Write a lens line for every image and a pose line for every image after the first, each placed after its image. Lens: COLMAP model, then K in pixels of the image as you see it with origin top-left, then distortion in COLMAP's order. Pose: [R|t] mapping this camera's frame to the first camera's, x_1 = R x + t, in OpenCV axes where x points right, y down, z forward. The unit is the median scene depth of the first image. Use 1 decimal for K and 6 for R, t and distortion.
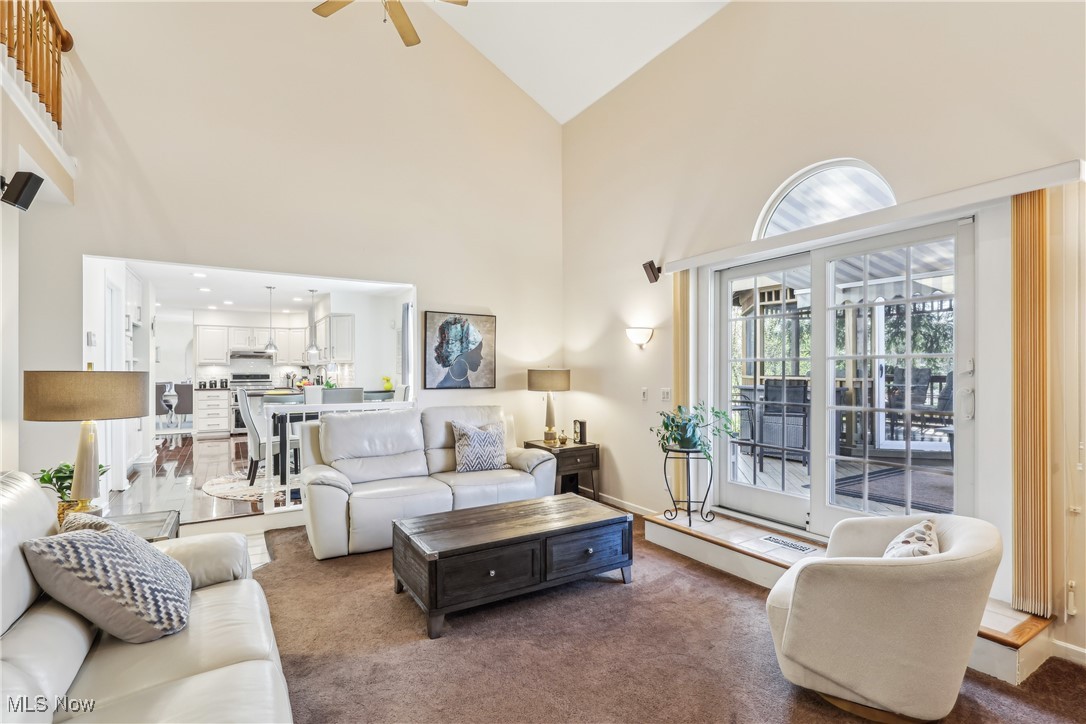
lens RADIAL K [[516.1, 0, 543.5], [0, 516.1, 368.7], [0, 0, 1]] dist [0.001421, 0.001052]
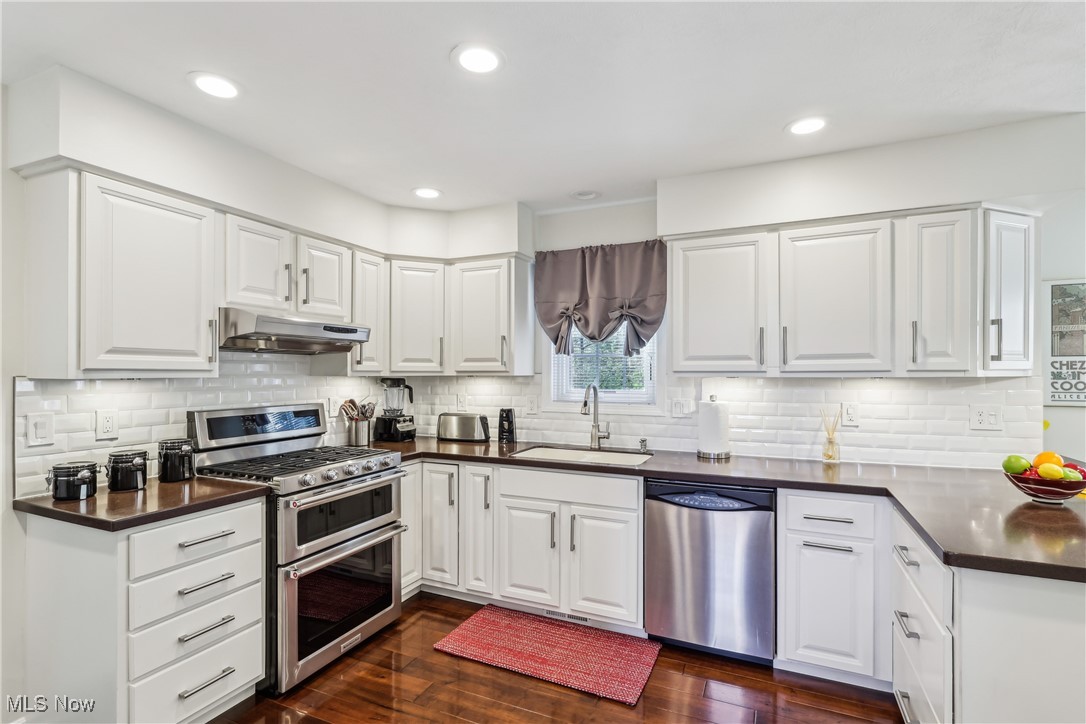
lens RADIAL K [[516.1, 0, 546.9], [0, 516.1, 369.0], [0, 0, 1]] dist [0.001421, 0.001052]
pose [[0.828906, 0.003088, 0.559379, -1.123414], [-0.003078, 0.999995, -0.000958, -0.021276], [-0.559379, -0.000927, 0.828911, 1.334568]]
